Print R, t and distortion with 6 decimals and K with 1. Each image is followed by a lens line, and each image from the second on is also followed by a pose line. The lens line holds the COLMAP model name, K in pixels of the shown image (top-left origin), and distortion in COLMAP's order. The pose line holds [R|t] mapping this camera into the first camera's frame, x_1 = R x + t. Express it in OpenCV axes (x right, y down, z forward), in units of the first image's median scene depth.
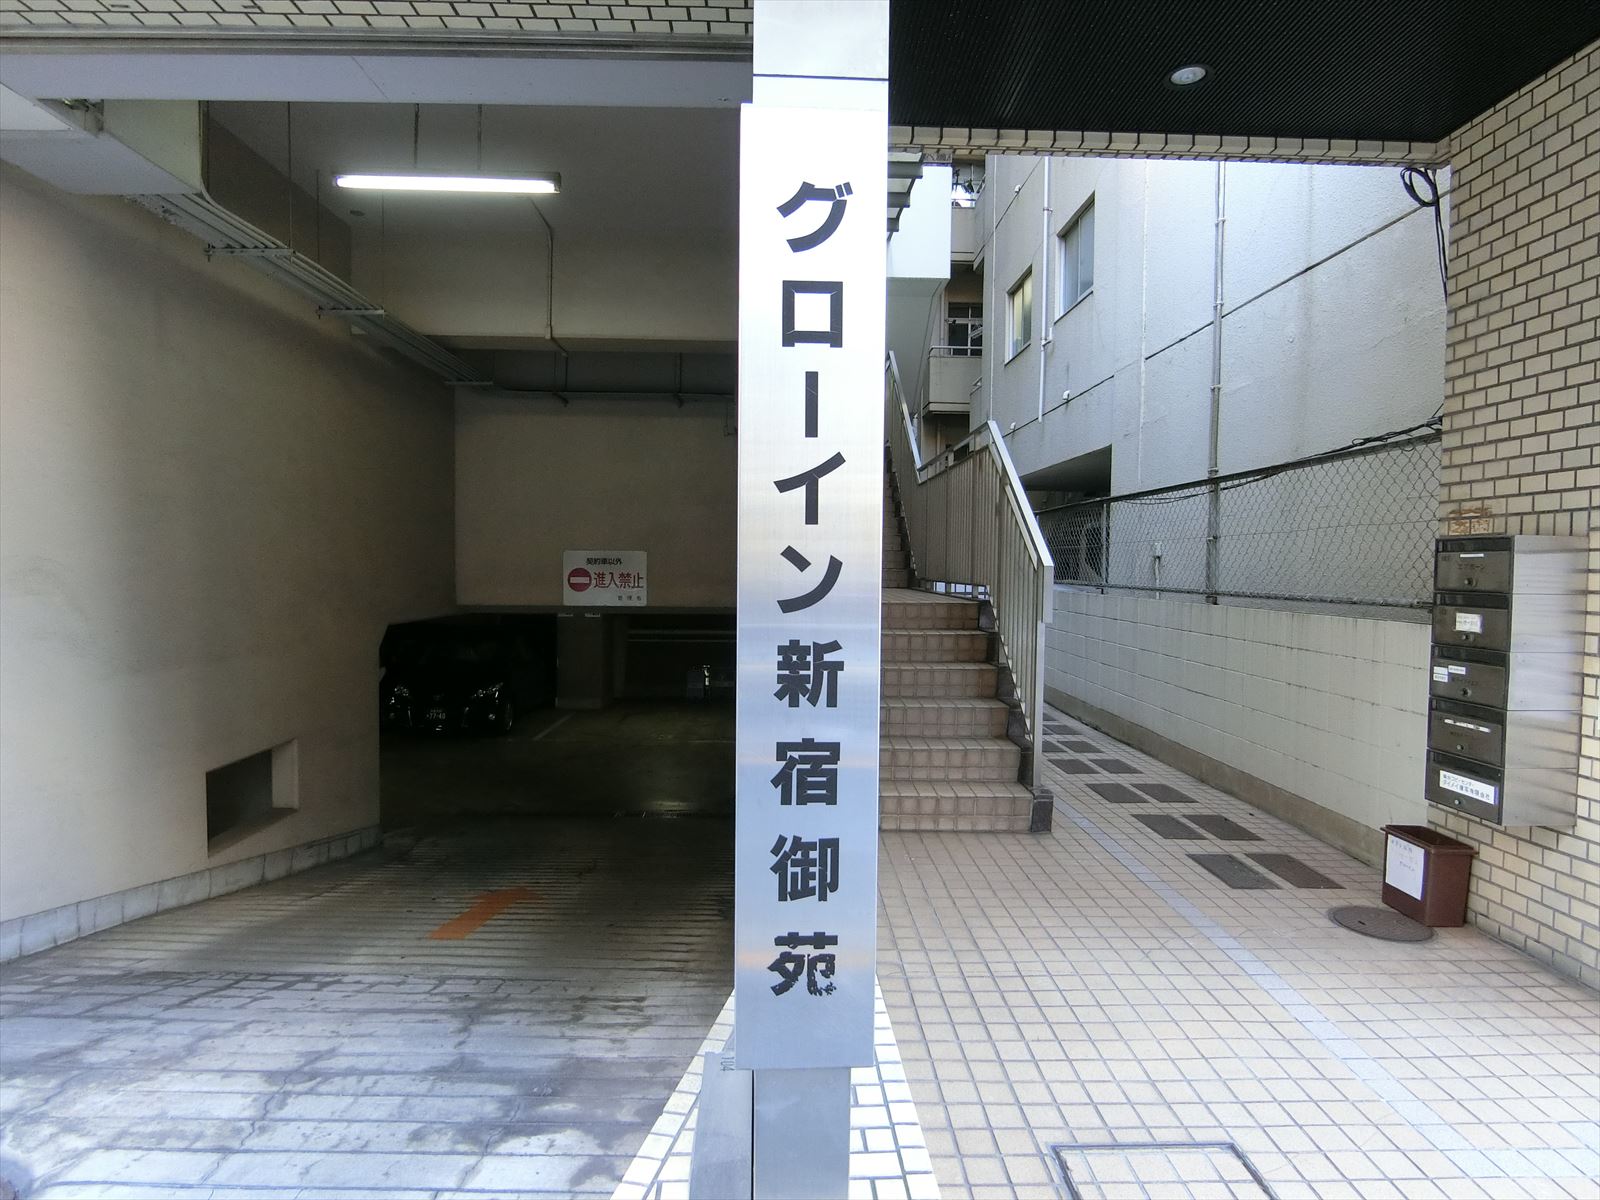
lens RADIAL K [[883.2, 0, 800.0], [0, 883.2, 600.0], [0, 0, 1]] dist [-0.019587, -0.000127]
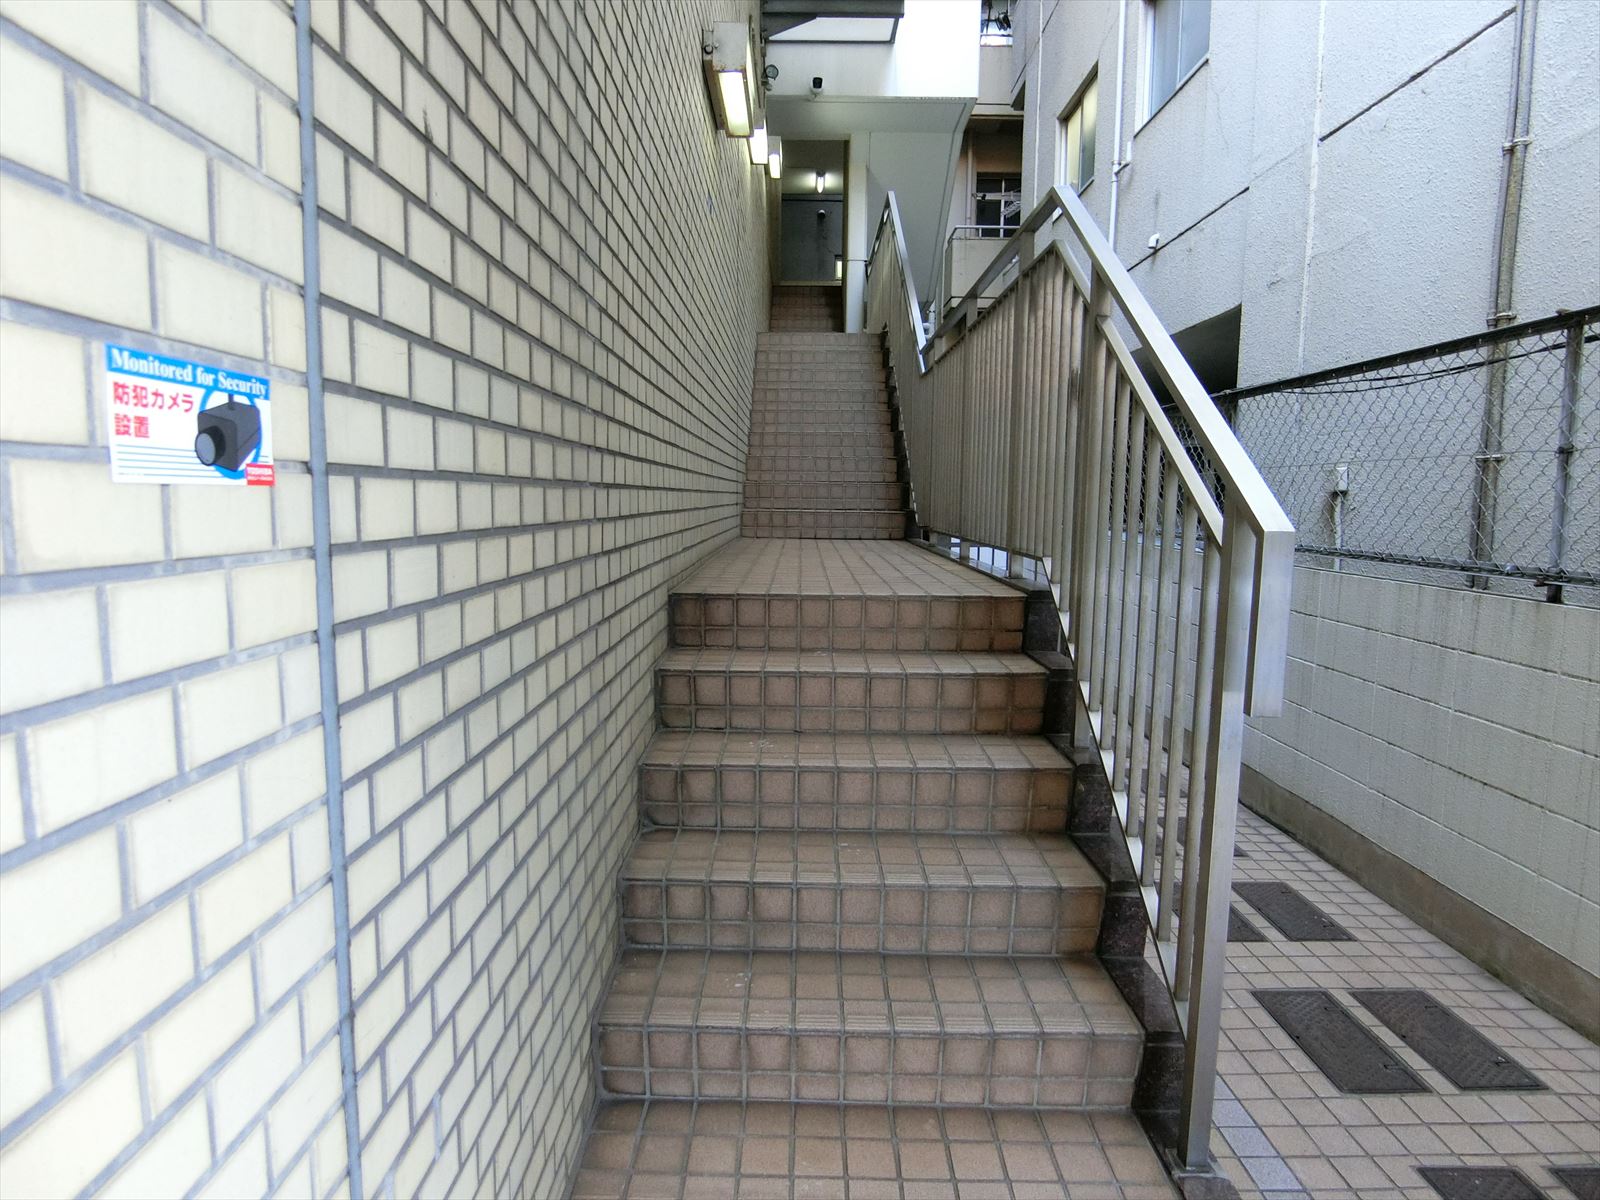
lens RADIAL K [[883.2, 0, 800.0], [0, 883.2, 600.0], [0, 0, 1]] dist [-0.019587, -0.000127]
pose [[0.999600, 0.001147, -0.028244, 0.149729], [0.001026, 0.997045, 0.076808, -0.045517], [0.028249, -0.076806, 0.996646, 0.820726]]
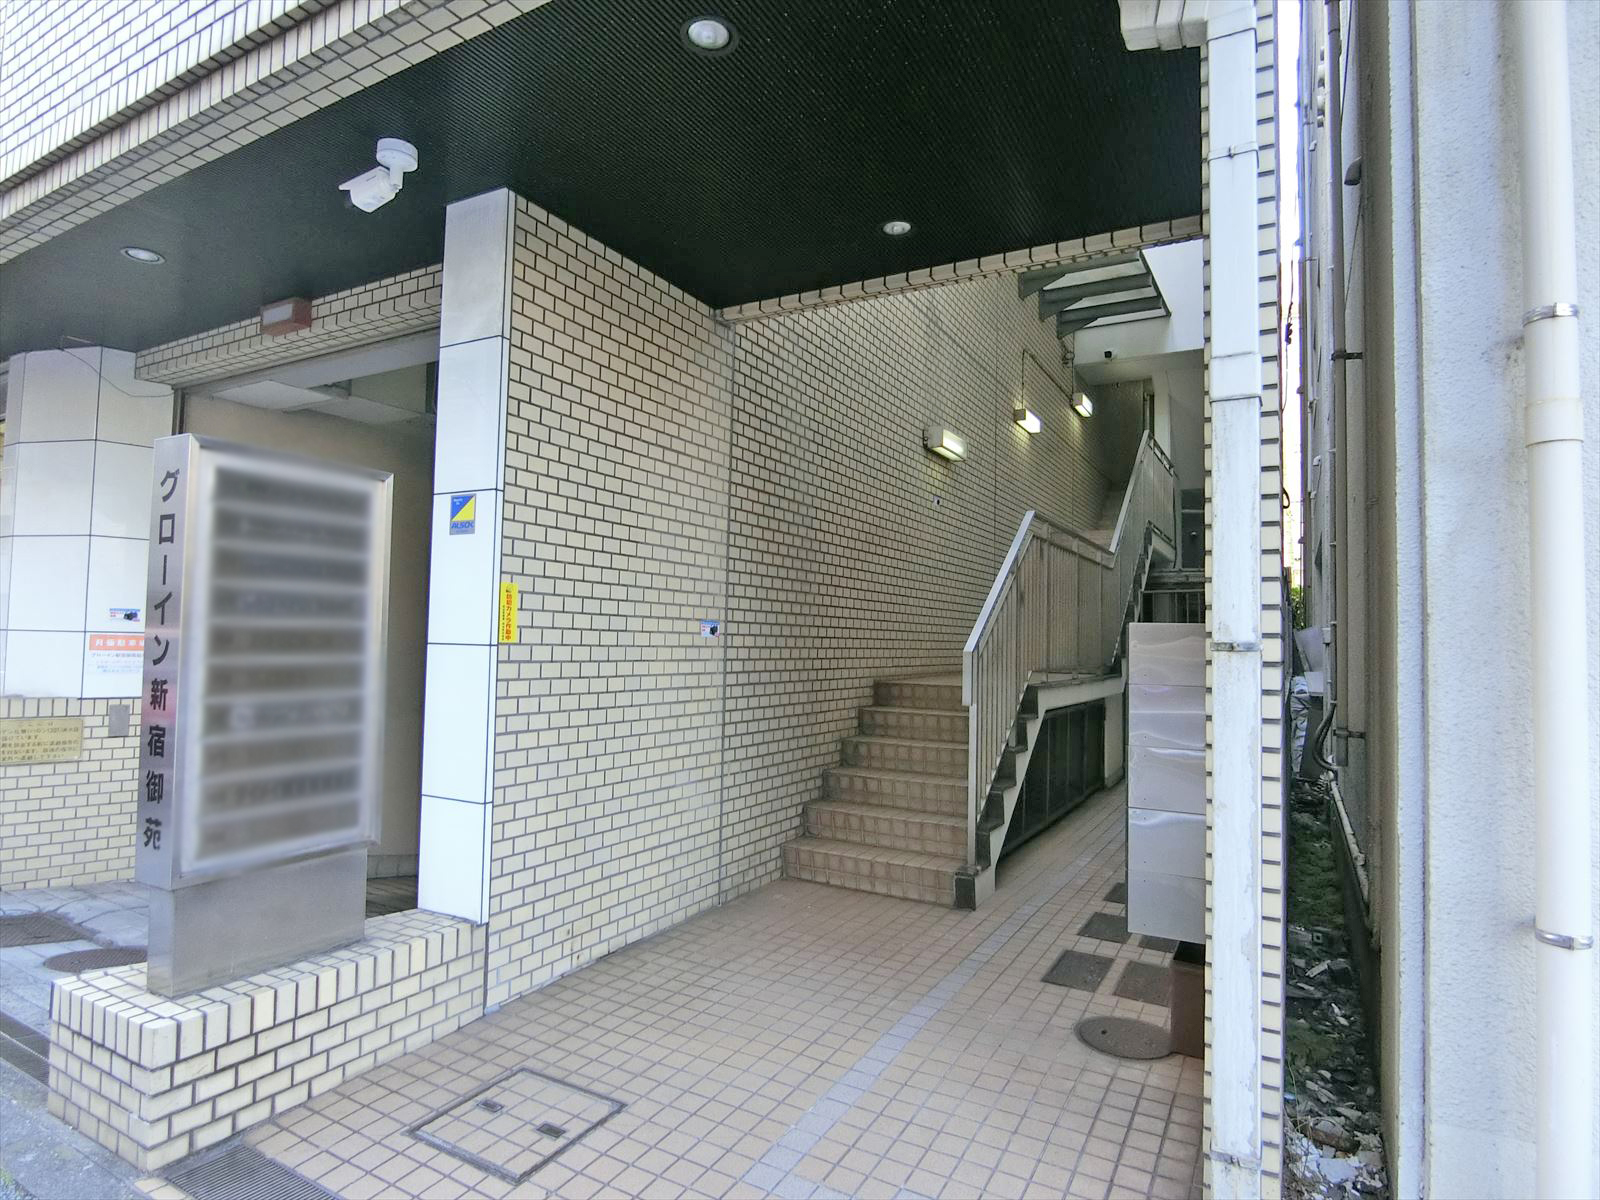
lens RADIAL K [[885.7, 0, 805.3], [0, 885.7, 604.7], [0, 0, 1]] dist [-0.017166, -0.001244]
pose [[0.858710, -0.017832, -0.512152, 0.781602], [-0.028523, 0.996182, -0.082507, -0.000802], [0.511668, 0.085458, 0.854923, -0.011609]]
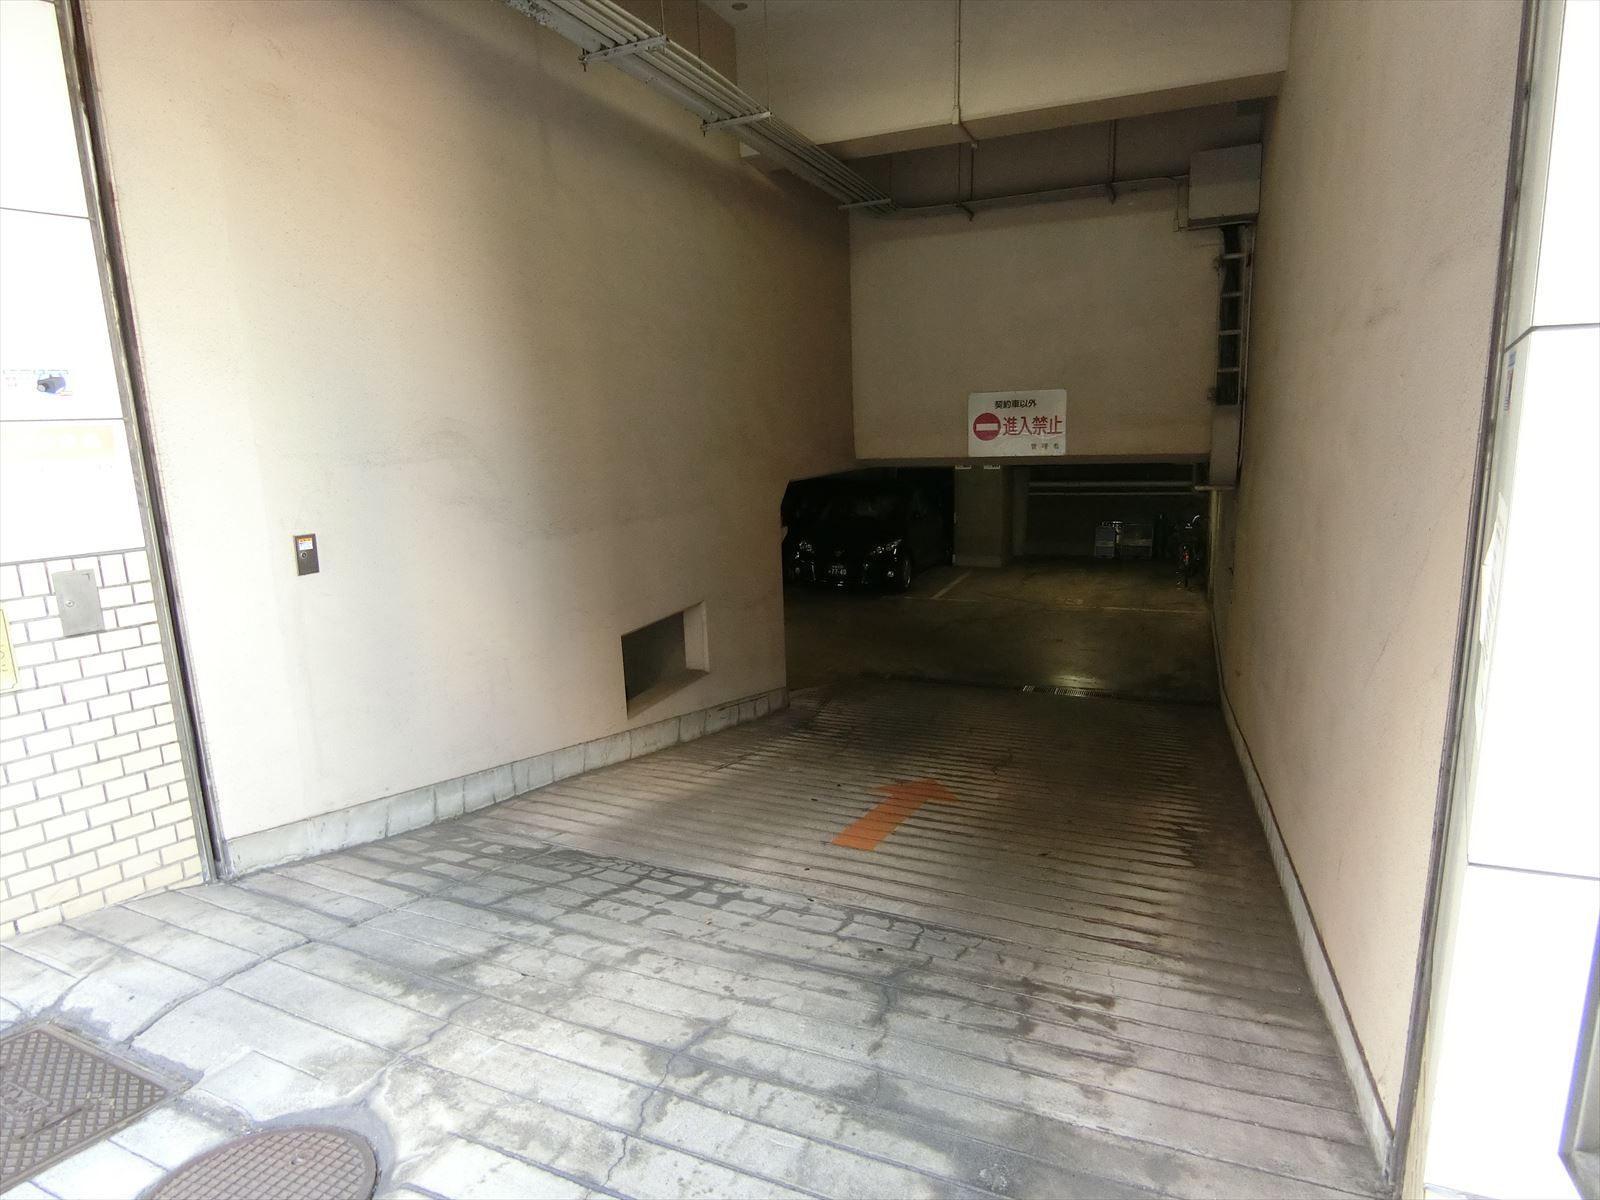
lens RADIAL K [[883.2, 0, 800.0], [0, 883.2, 600.0], [0, 0, 1]] dist [-0.019587, -0.000127]
pose [[0.907943, 0.041705, -0.417013, -0.113868], [0.027933, 0.986802, 0.159506, 0.005358], [0.418161, -0.156470, 0.894795, 0.275876]]
